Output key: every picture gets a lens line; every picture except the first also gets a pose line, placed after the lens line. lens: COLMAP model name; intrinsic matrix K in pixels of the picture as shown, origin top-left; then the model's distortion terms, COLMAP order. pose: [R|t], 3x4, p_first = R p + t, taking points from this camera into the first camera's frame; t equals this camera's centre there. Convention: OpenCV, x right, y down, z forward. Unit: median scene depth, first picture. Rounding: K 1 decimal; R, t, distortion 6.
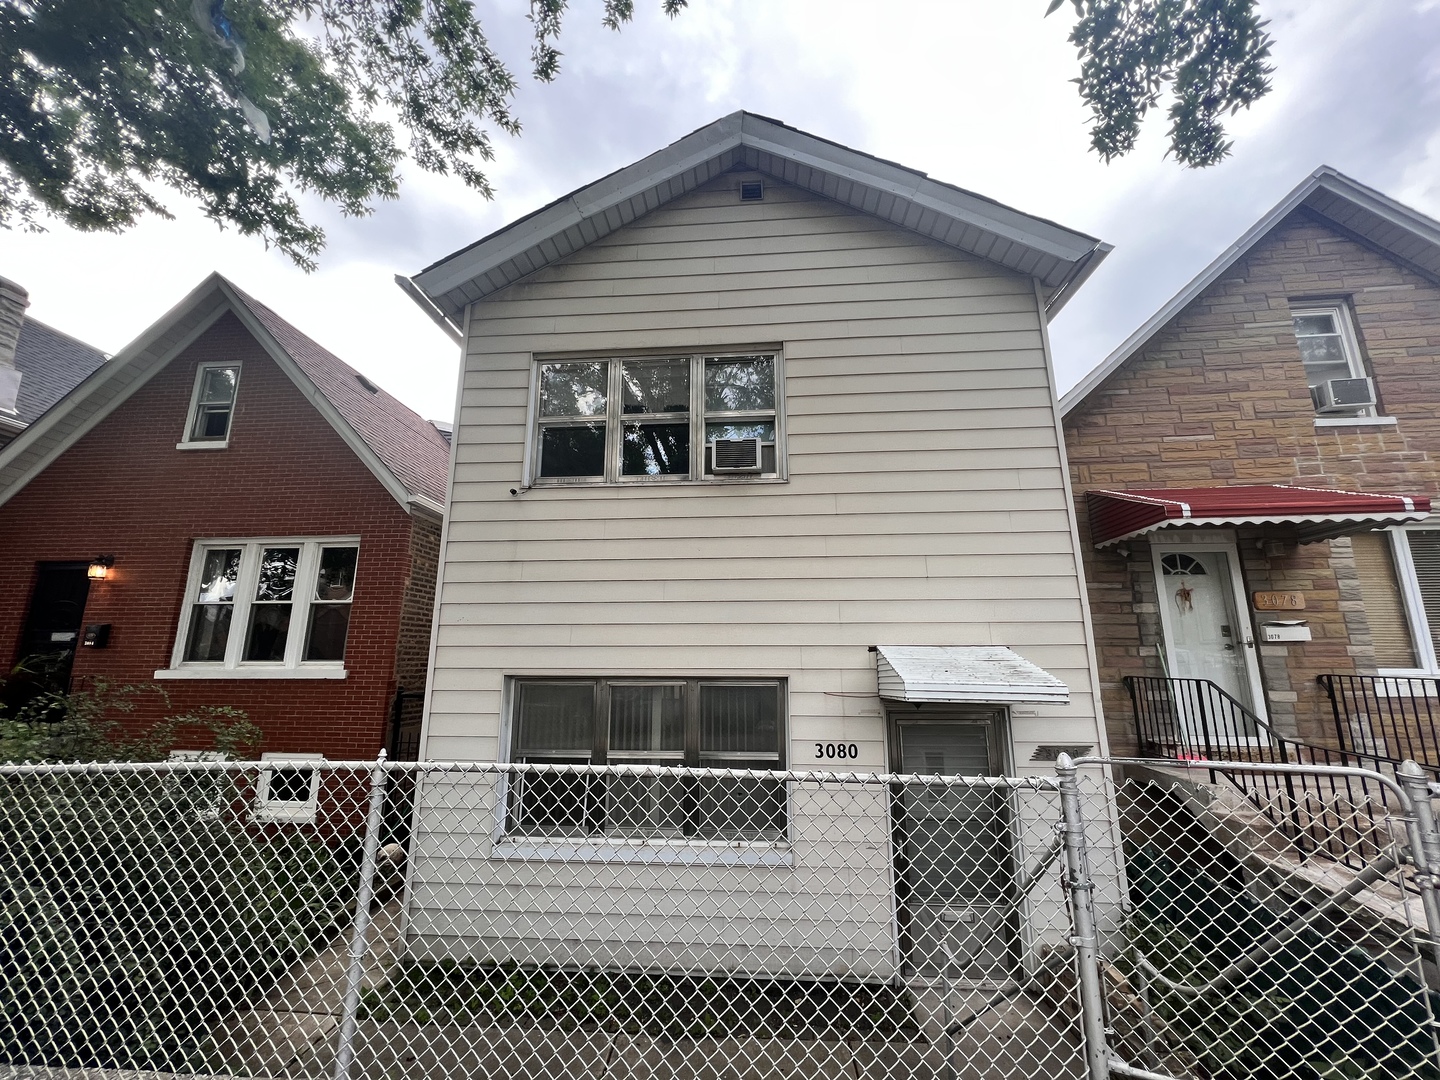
lens RADIAL K [[573.8, 0, 722.6], [0, 573.8, 539.1], [0, 0, 1]] dist [0.002261, -0.000151]
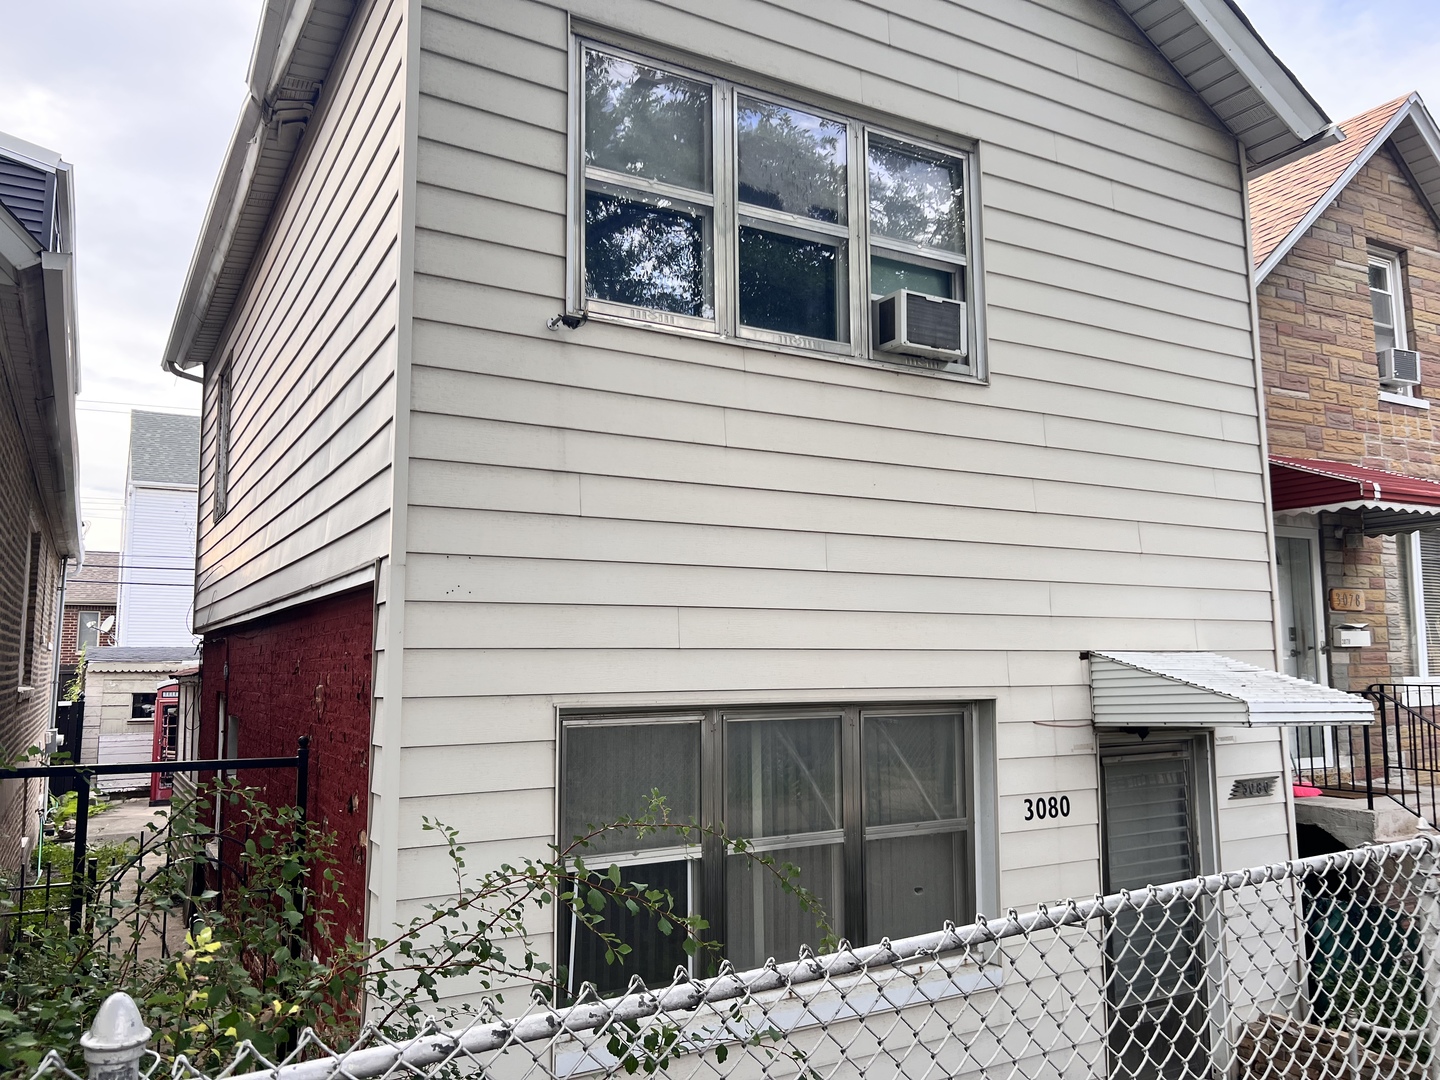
lens RADIAL K [[1090.0, 0, 717.8], [0, 1090.0, 541.6], [0, 0, 1]] dist [0.009564, 0.001024]
pose [[0.830582, 0.058749, 0.553789, -0.744096], [-0.107568, 0.992618, 0.056029, 0.031793], [-0.546409, -0.106107, 0.830770, 0.175494]]
